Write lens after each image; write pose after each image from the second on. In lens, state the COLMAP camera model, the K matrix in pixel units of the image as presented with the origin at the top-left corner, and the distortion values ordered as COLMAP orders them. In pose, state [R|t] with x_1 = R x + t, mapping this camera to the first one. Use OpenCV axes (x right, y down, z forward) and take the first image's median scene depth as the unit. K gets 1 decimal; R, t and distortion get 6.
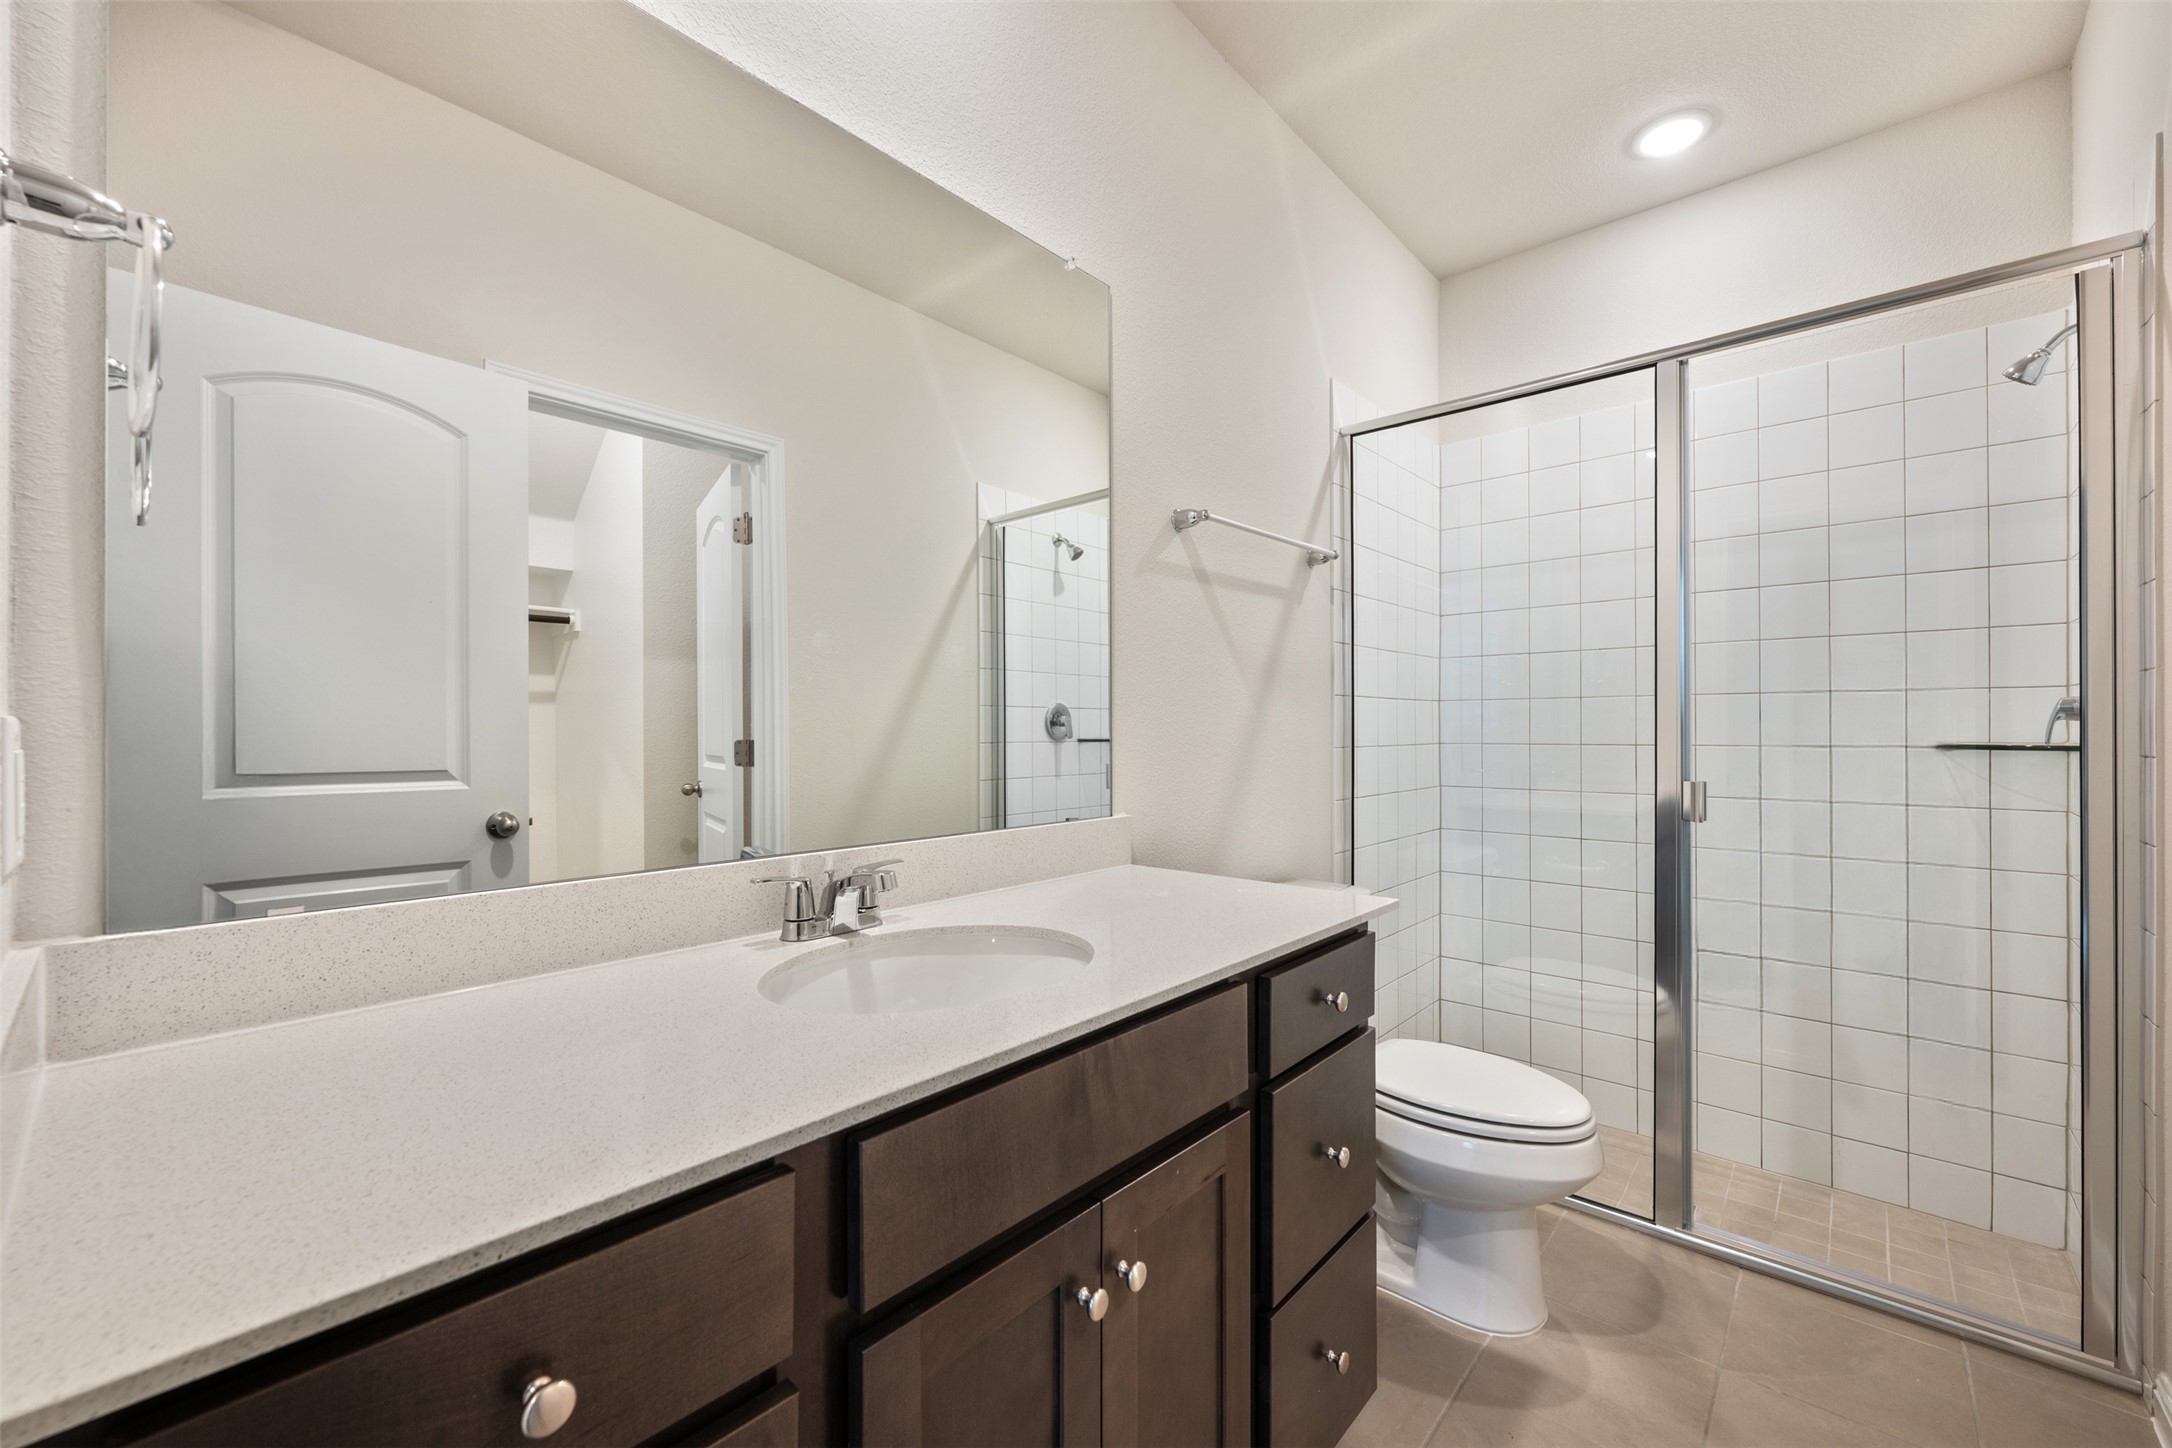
lens RADIAL K [[857.1, 0, 1084.7], [0, 857.1, 723.0], [0, 0, 1]] dist [-0.000080, -0.000059]
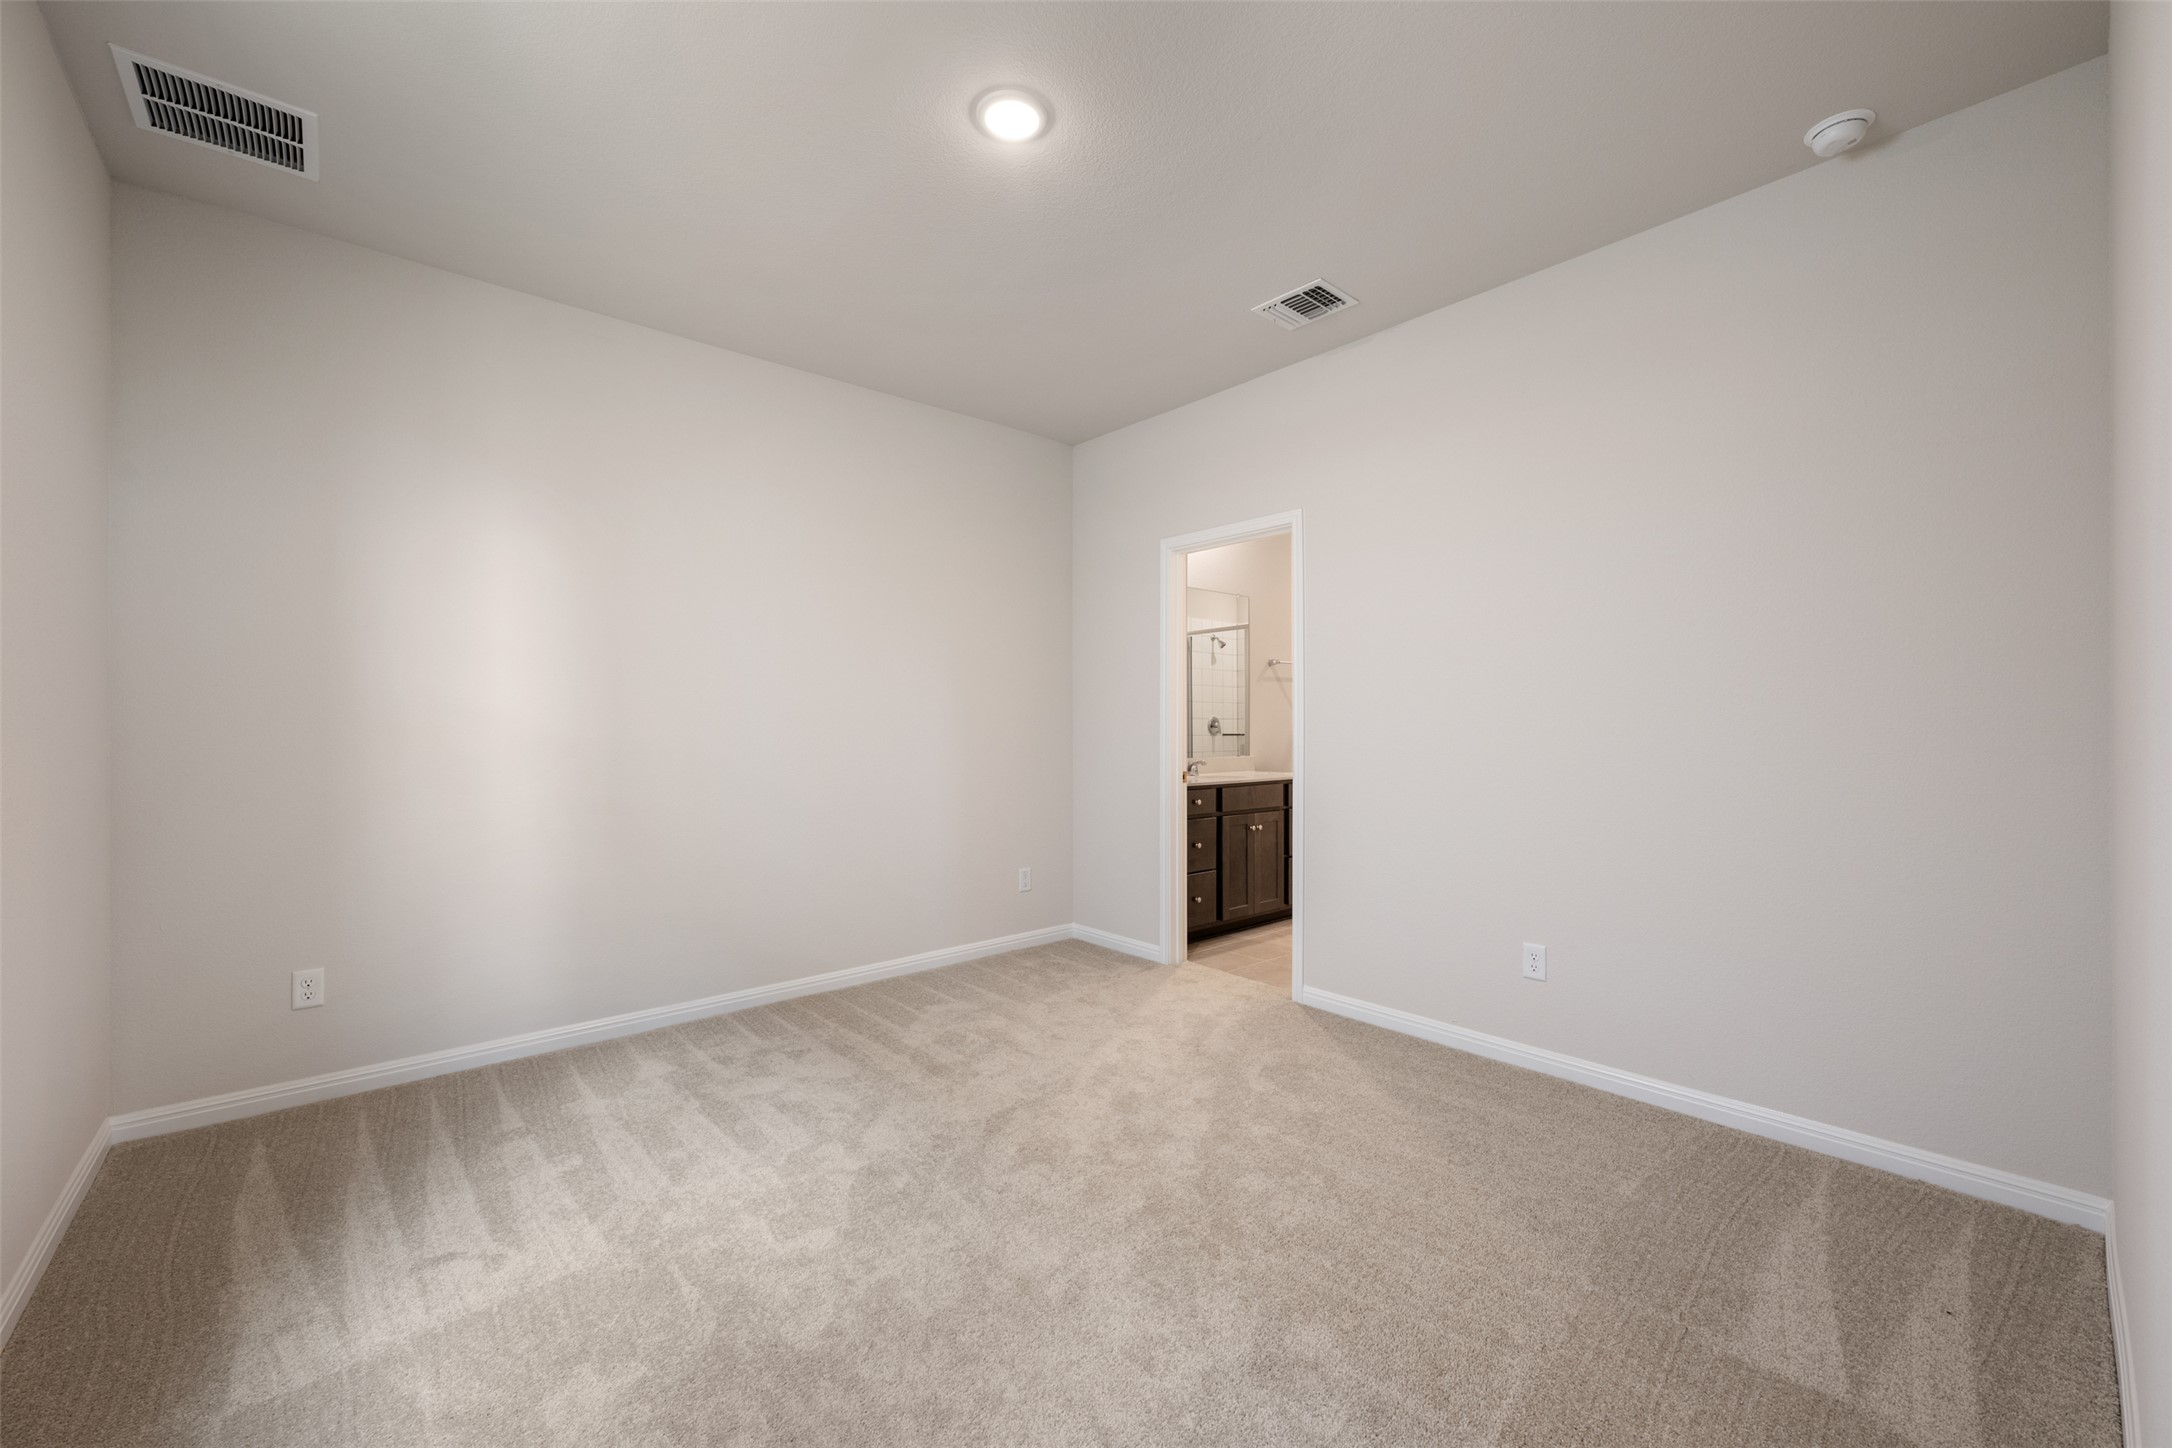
lens RADIAL K [[857.1, 0, 1084.7], [0, 857.1, 723.0], [0, 0, 1]] dist [-0.000080, -0.000059]
pose [[0.993389, 0.002749, -0.114761, -0.121091], [-0.002502, 0.999994, 0.002292, -0.013765], [0.114767, -0.001990, 0.993390, -1.298753]]
